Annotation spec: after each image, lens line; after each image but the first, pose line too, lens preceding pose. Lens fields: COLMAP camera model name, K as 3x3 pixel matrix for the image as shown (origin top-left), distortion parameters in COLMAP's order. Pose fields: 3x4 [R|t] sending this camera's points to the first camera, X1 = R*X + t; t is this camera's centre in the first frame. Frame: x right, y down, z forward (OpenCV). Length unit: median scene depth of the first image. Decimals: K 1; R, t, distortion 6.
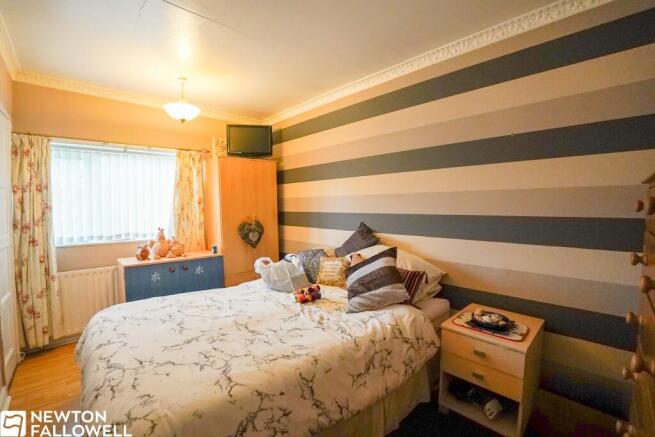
lens RADIAL K [[284.6, 0, 325.6], [0, 284.6, 218.1], [0, 0, 1]] dist [-0.042976, 0.004869]
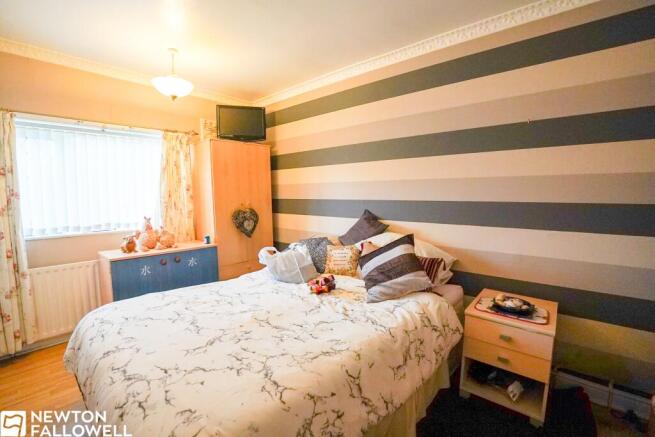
lens RADIAL K [[284.6, 0, 329.1], [0, 284.6, 217.0], [0, 0, 1]] dist [-0.042976, 0.004869]
pose [[0.994883, -0.007588, 0.100752, -0.133514], [0.003840, 0.999295, 0.037345, 0.005214], [-0.100964, -0.036767, 0.994210, 0.056298]]
